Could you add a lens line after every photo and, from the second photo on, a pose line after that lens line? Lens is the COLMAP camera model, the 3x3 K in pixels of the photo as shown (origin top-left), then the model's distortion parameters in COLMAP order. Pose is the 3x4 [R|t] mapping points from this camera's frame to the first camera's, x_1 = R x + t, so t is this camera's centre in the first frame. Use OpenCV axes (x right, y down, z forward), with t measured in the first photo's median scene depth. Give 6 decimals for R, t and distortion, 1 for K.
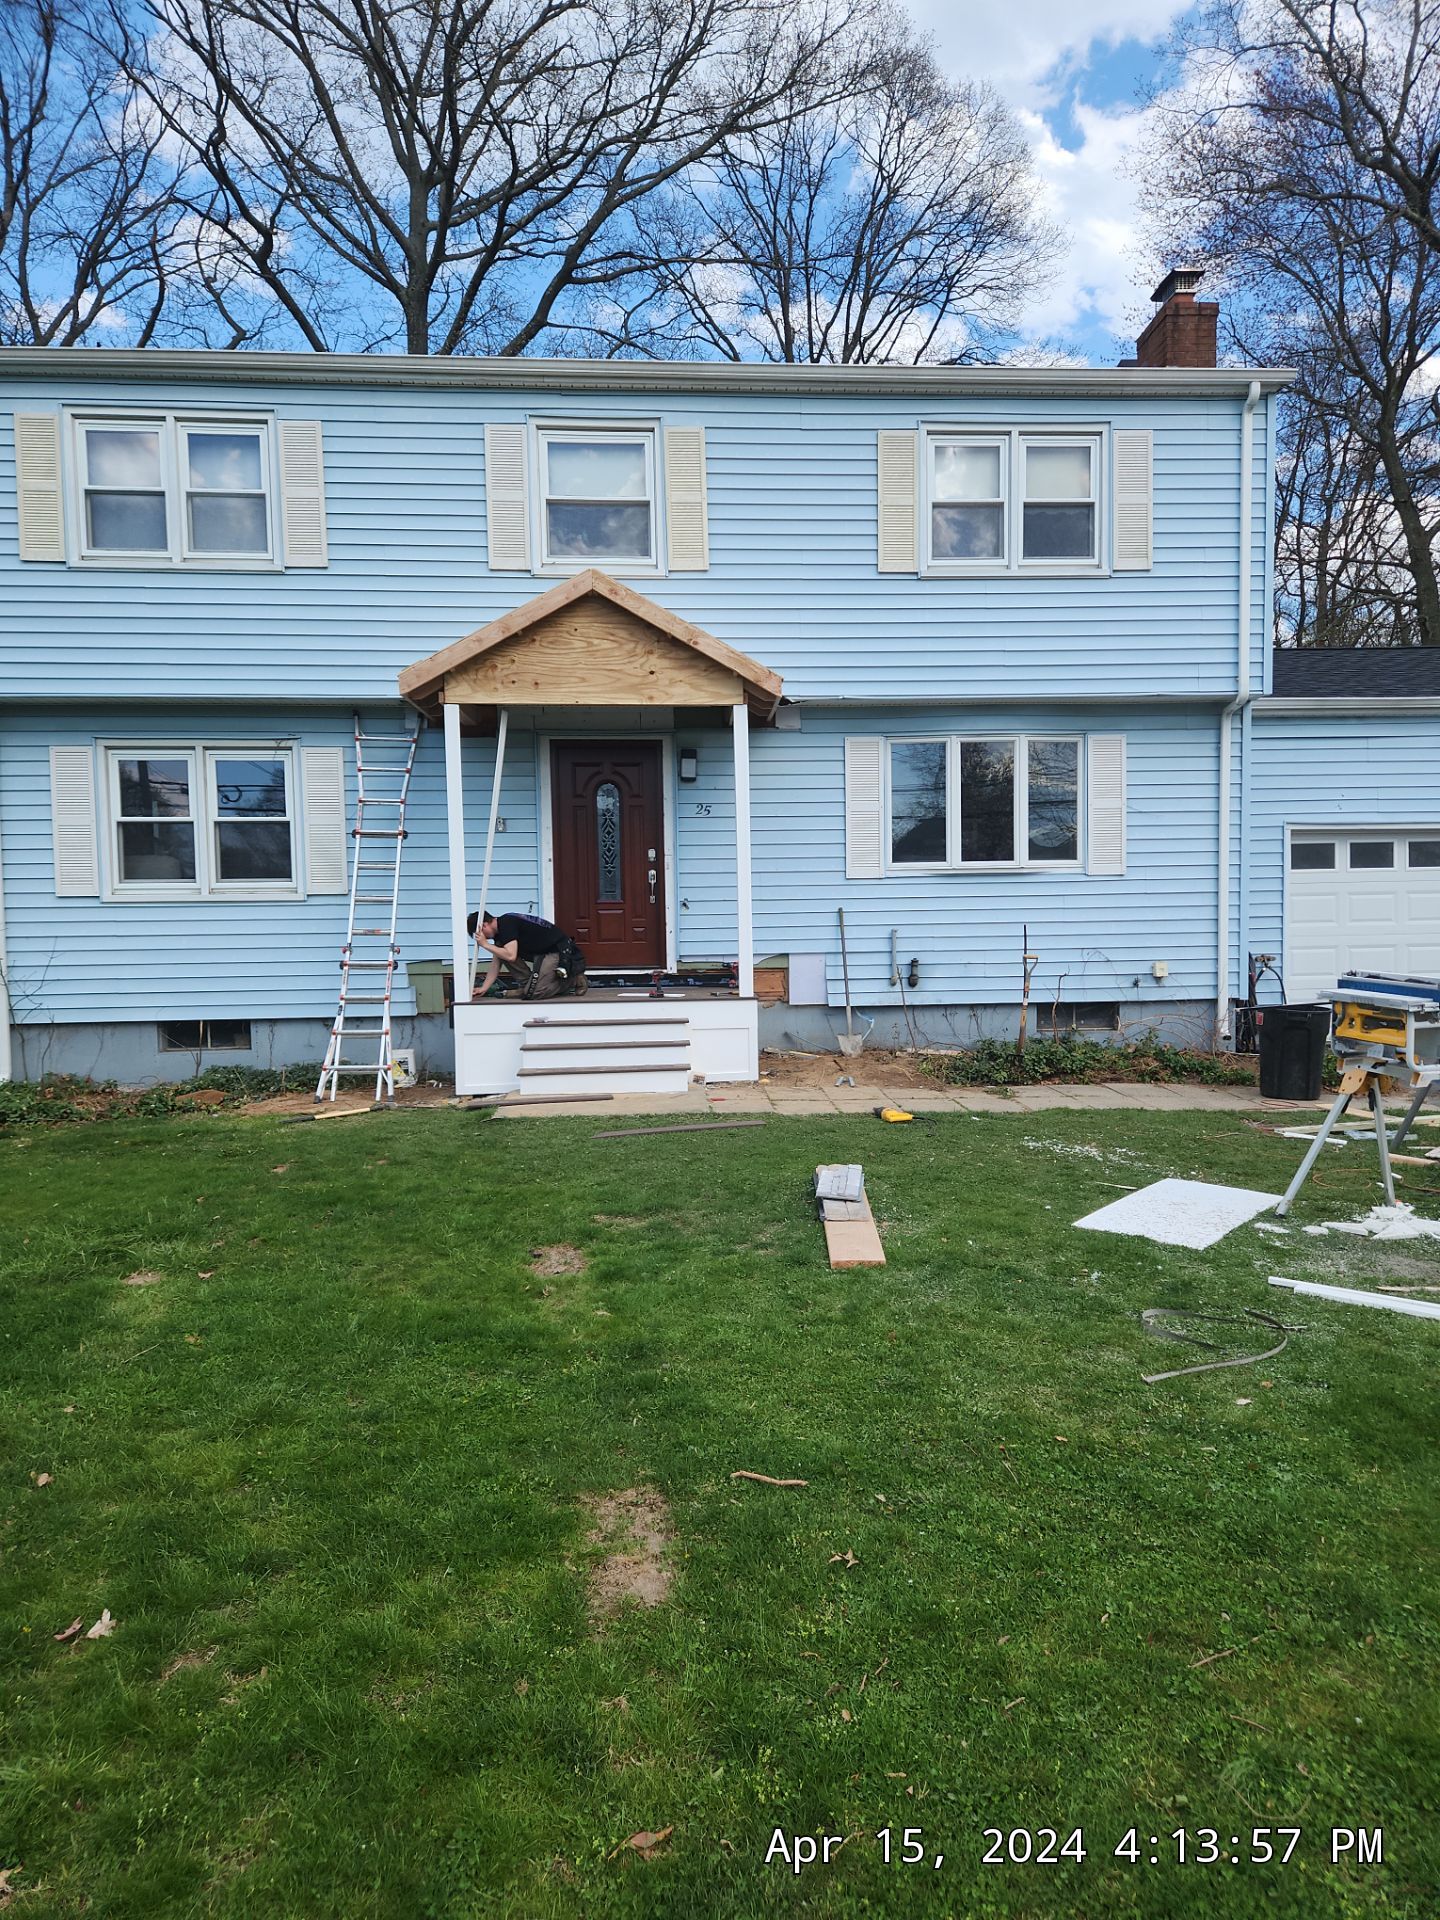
lens RADIAL K [[1215.8, 0, 718.7], [0, 1215.8, 961.4], [0, 0, 1]] dist [0.083371, -0.064125]
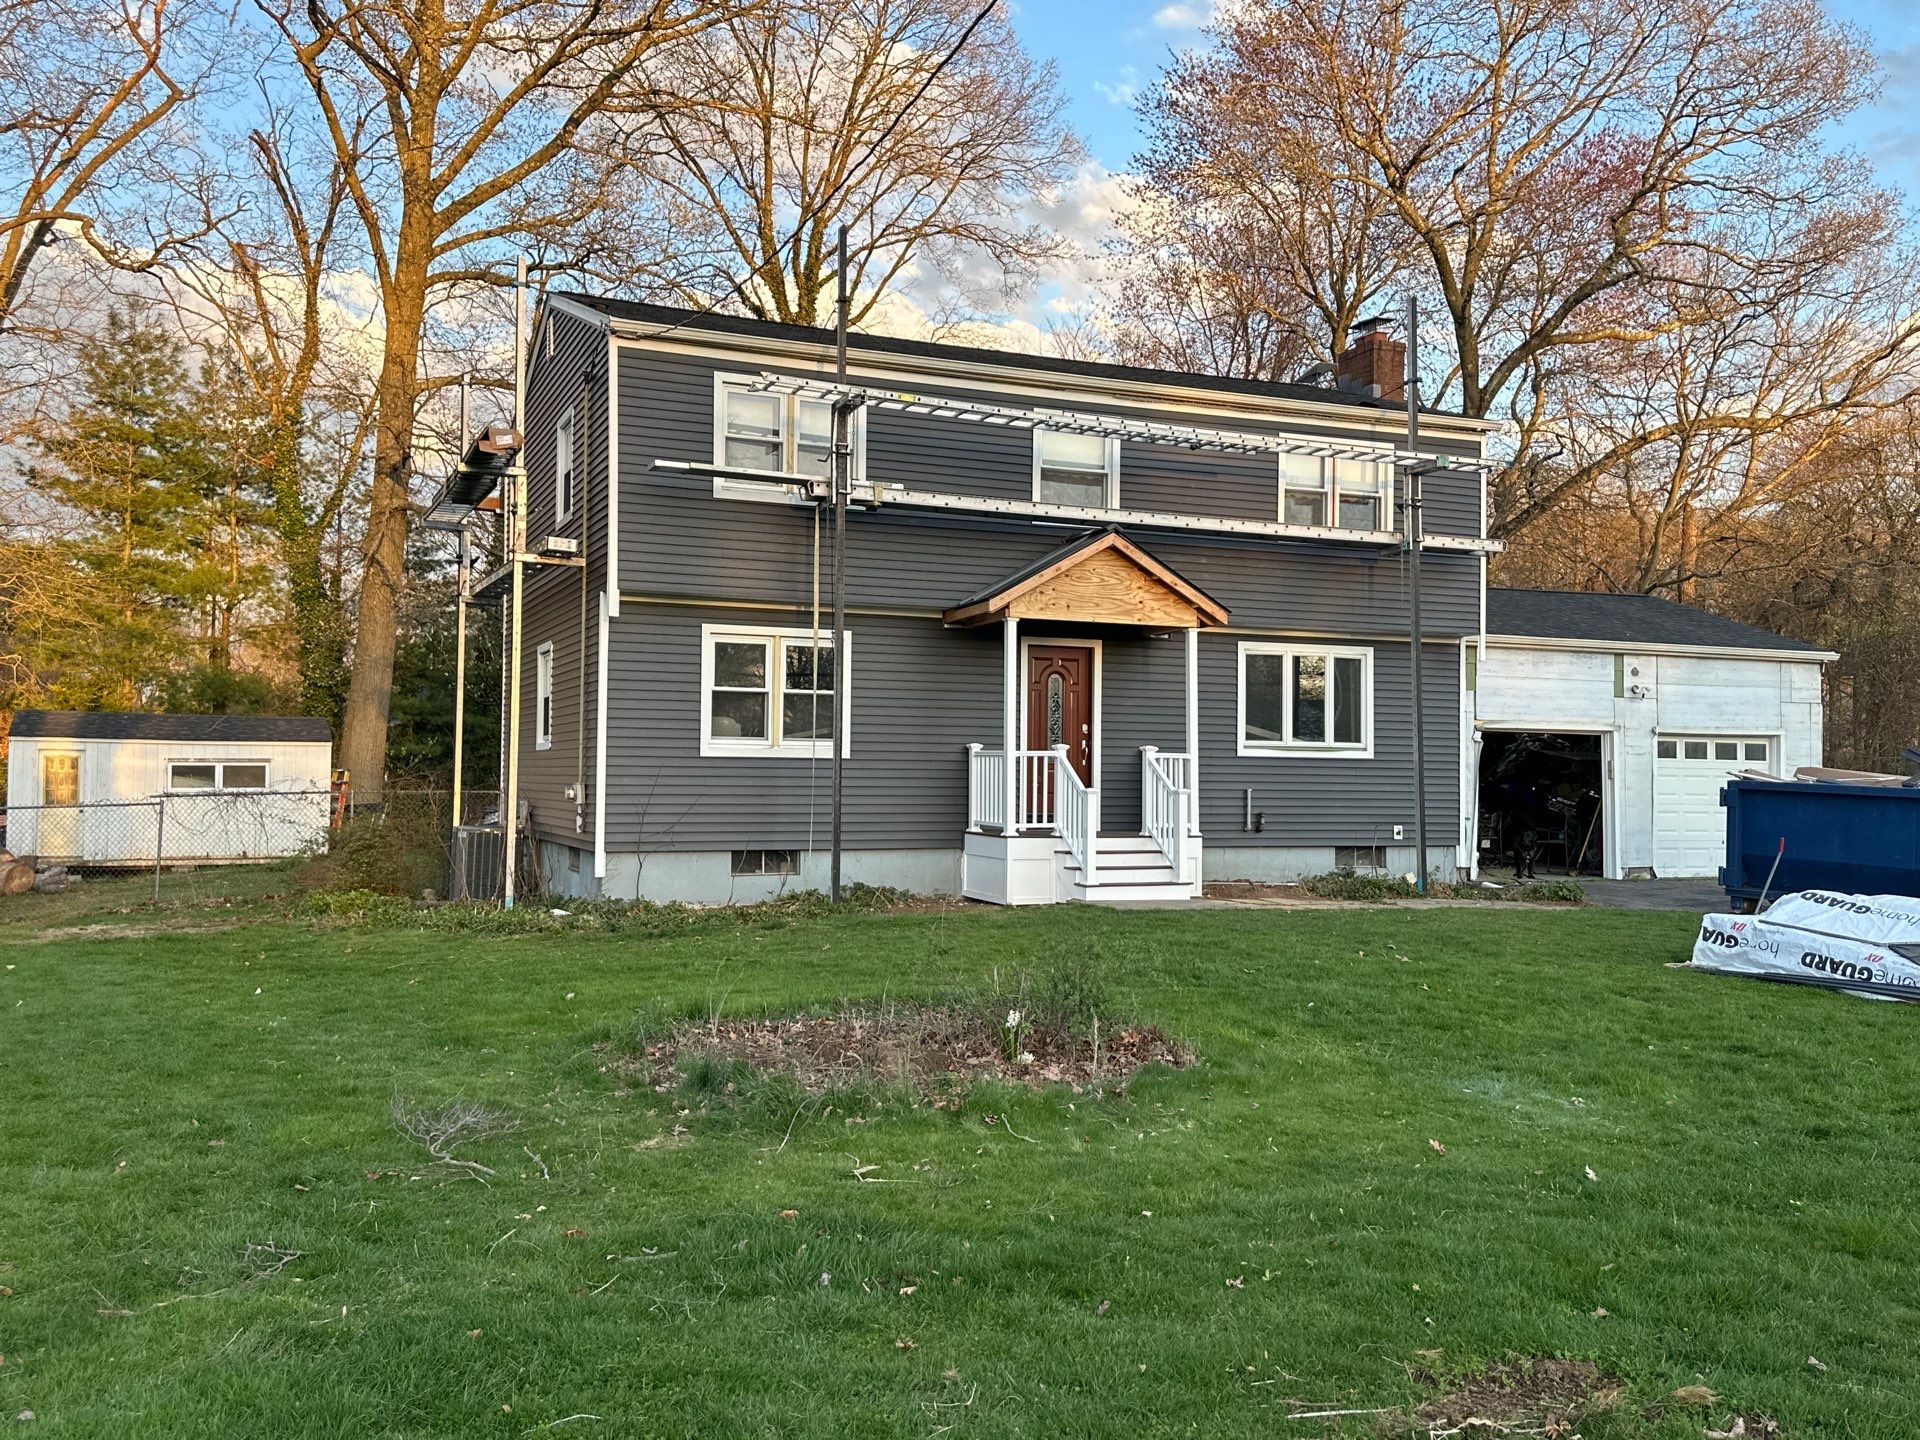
lens RADIAL K [[1426.0, 0, 955.2], [0, 1426.0, 722.1], [0, 0, 1]] dist [0.060962, -0.050315]
pose [[0.959313, 0.035475, 0.280109, -0.646044], [-0.013521, 0.996709, -0.079926, 0.031345], [-0.282022, 0.072887, 0.956635, -0.450541]]
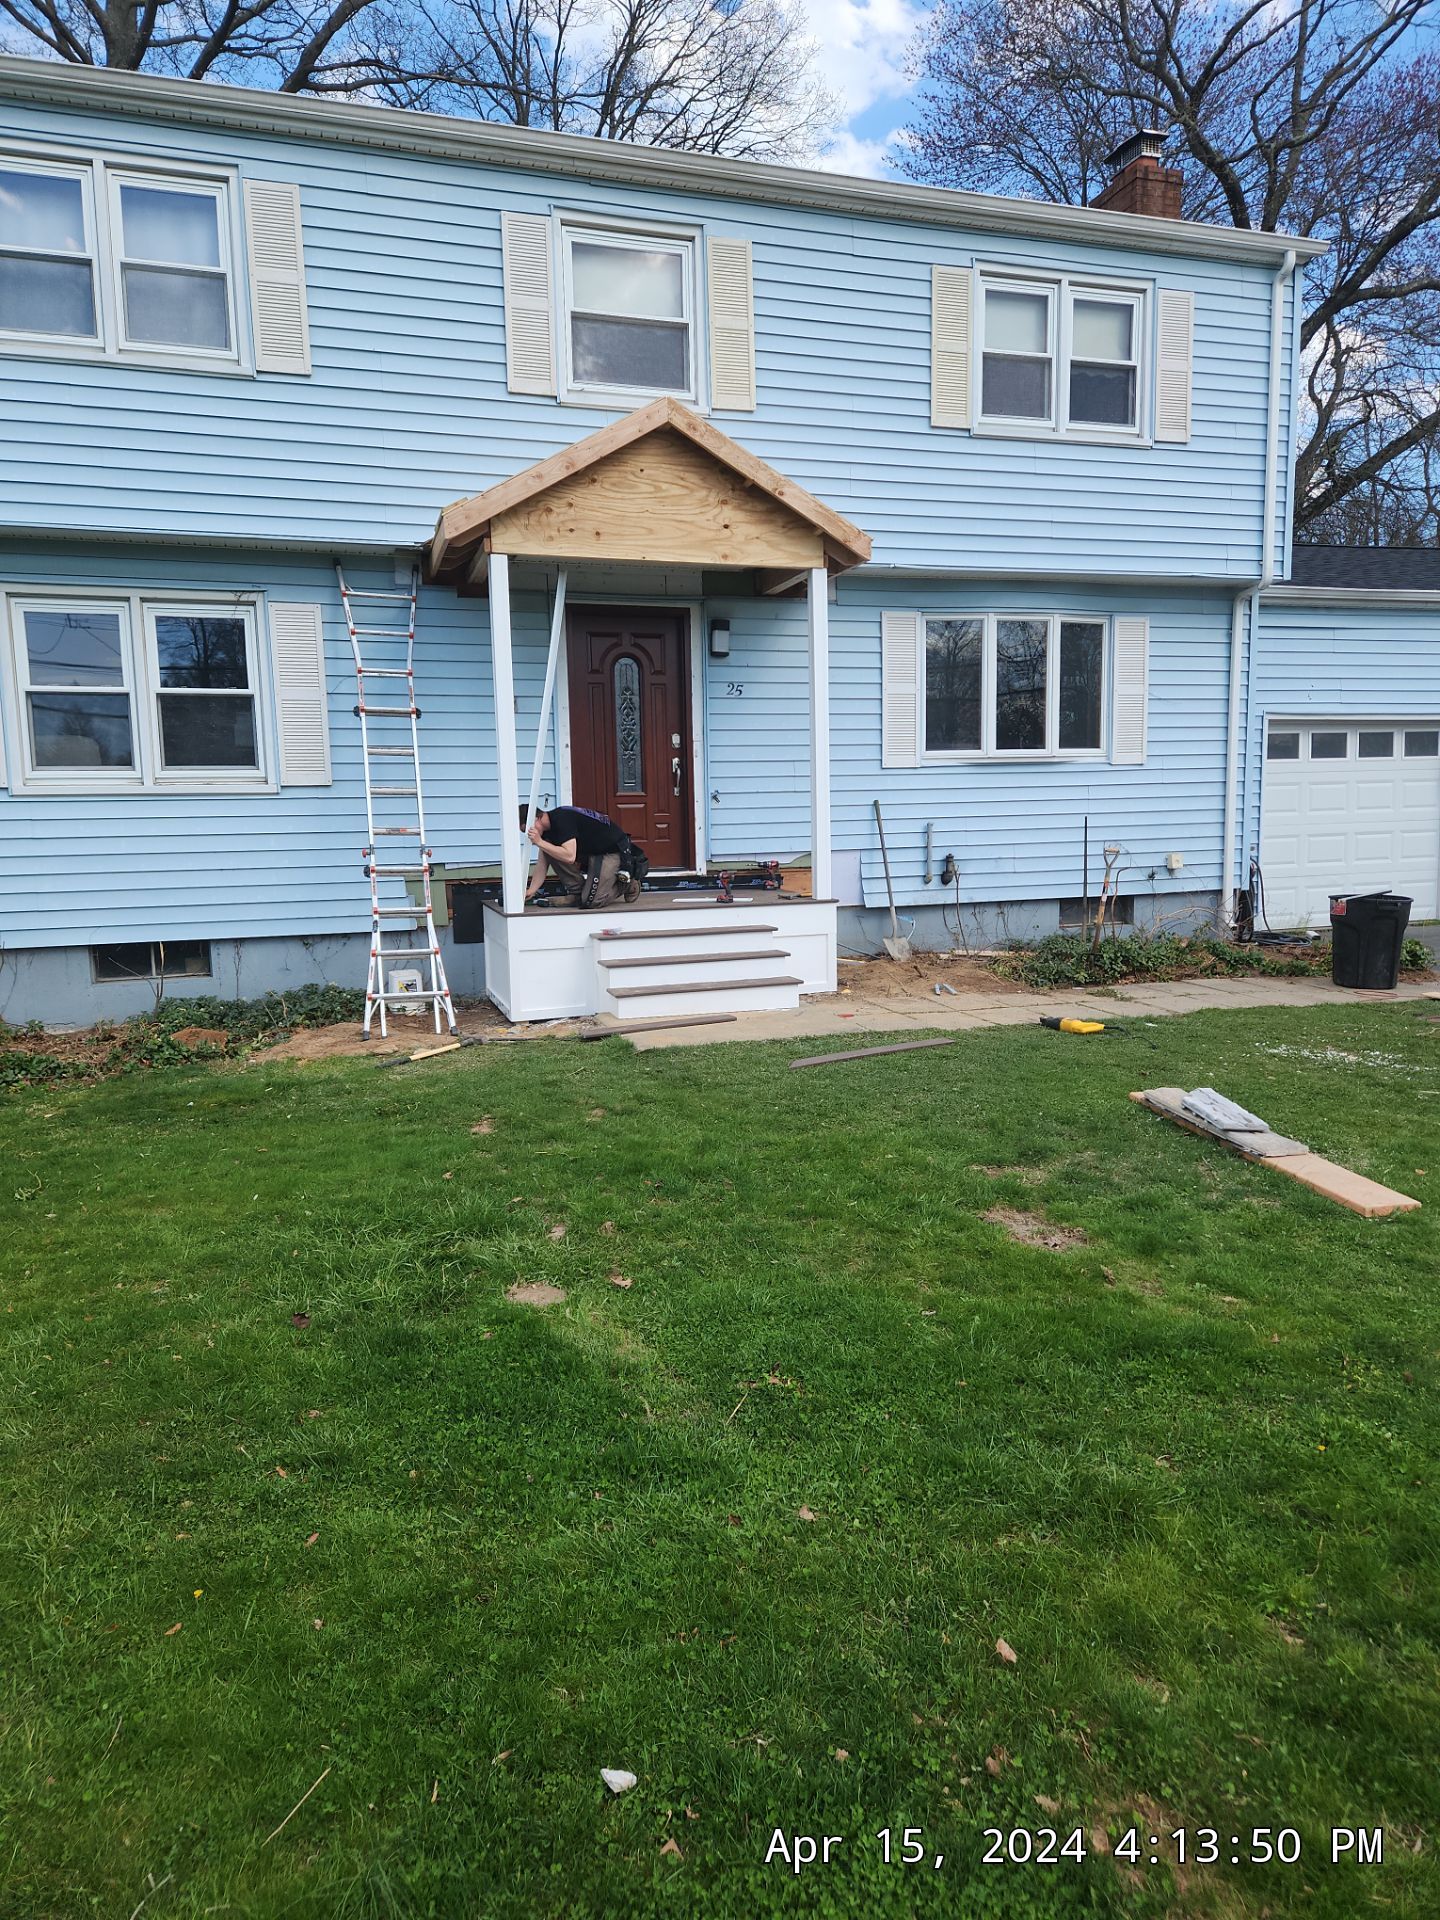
lens RADIAL K [[1240.3, 0, 718.1], [0, 1240.3, 929.1], [0, 0, 1]] dist [0.078843, -0.063794]
pose [[0.973165, -0.027730, 0.228431, -0.244375], [0.014580, 0.998148, 0.059056, -0.004050], [-0.229646, -0.054141, 0.971767, 0.114820]]
